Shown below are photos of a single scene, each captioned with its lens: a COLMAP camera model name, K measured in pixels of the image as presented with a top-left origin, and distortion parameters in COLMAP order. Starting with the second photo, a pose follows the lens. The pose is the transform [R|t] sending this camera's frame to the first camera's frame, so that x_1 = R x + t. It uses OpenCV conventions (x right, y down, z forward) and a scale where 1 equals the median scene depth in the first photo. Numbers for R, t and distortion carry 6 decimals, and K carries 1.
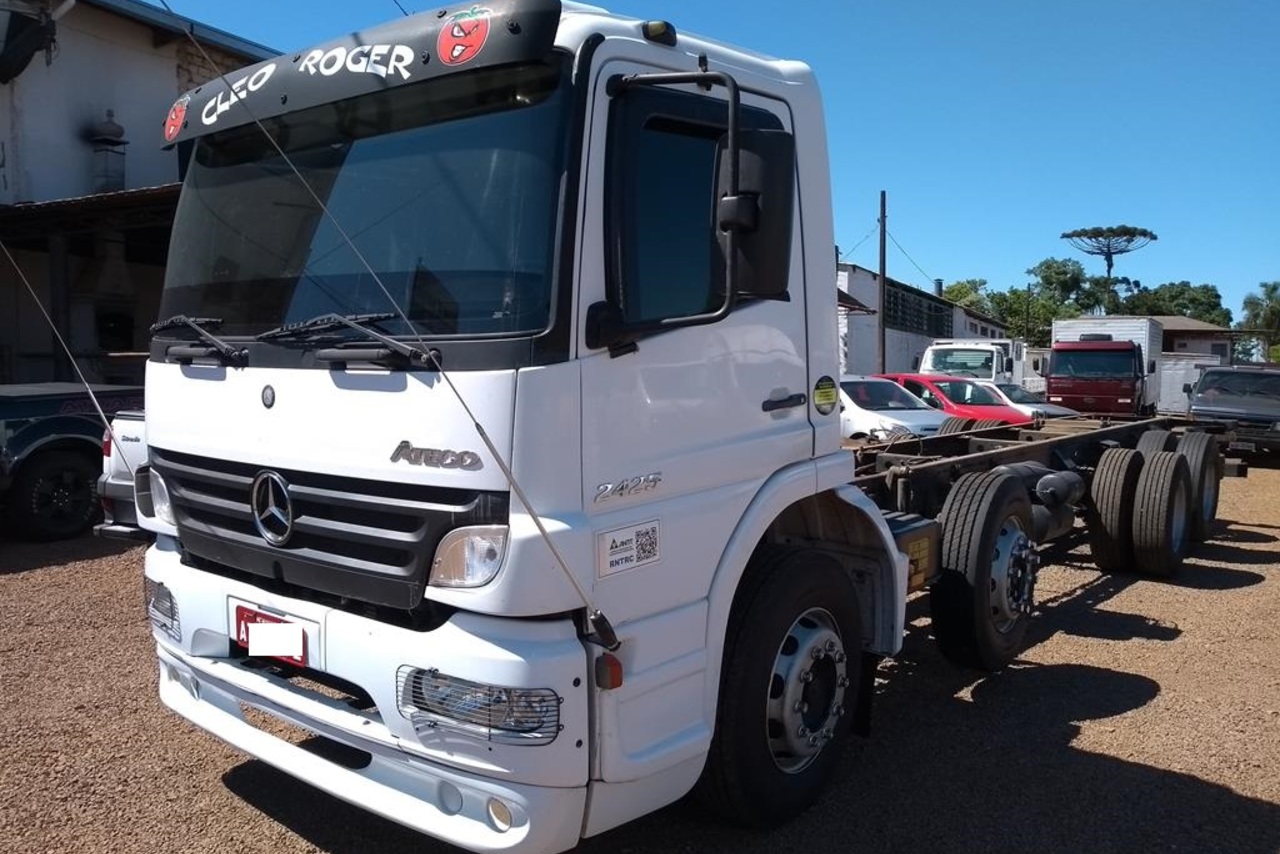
lens RADIAL K [[1125.2, 0, 642.3], [0, 1125.2, 422.1], [0, 0, 1]] dist [0.136189, -0.598367]
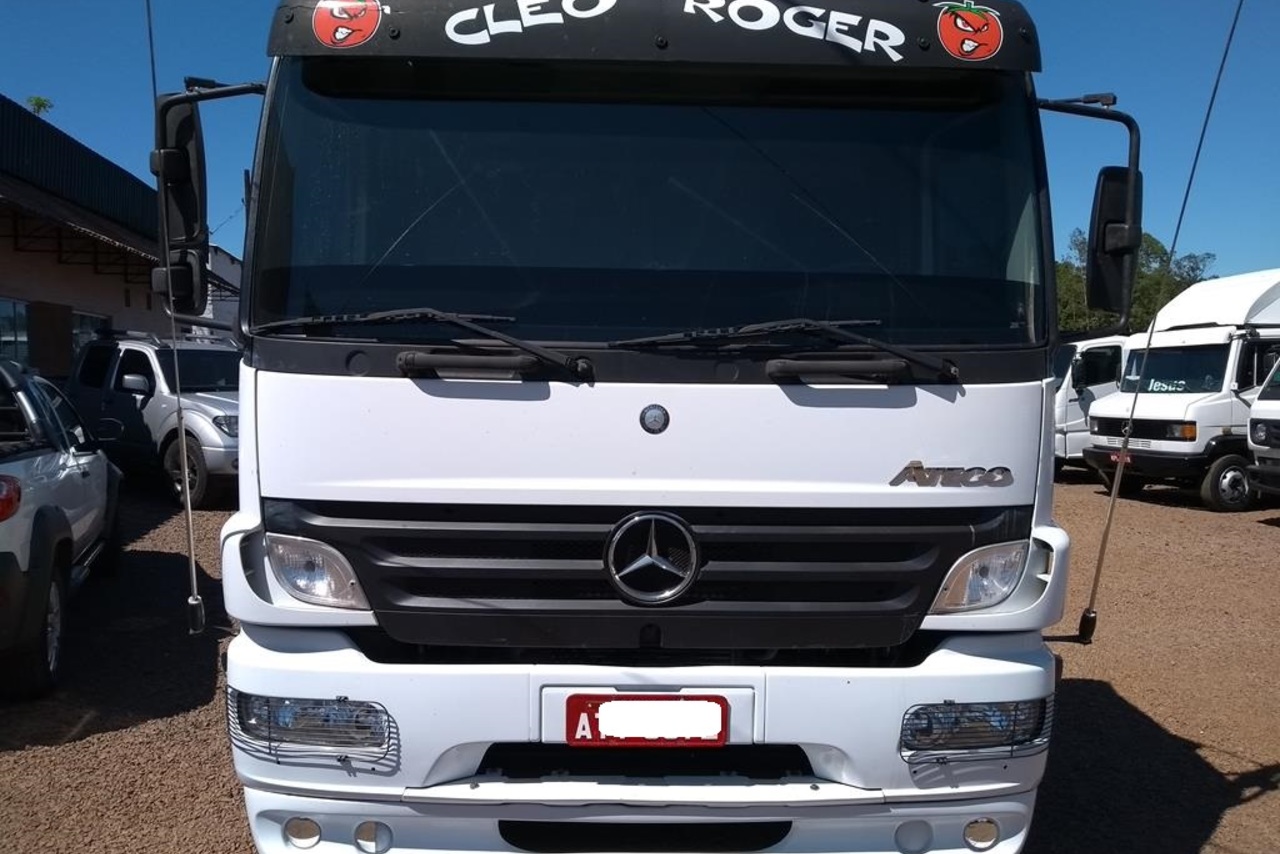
lens RADIAL K [[1125.2, 0, 642.3], [0, 1125.2, 422.1], [0, 0, 1]] dist [0.136189, -0.598367]
pose [[0.723665, -0.046303, 0.688596, -0.910884], [0.037141, 0.998914, 0.028138, -0.044555], [-0.689151, 0.005213, 0.724599, 0.448747]]
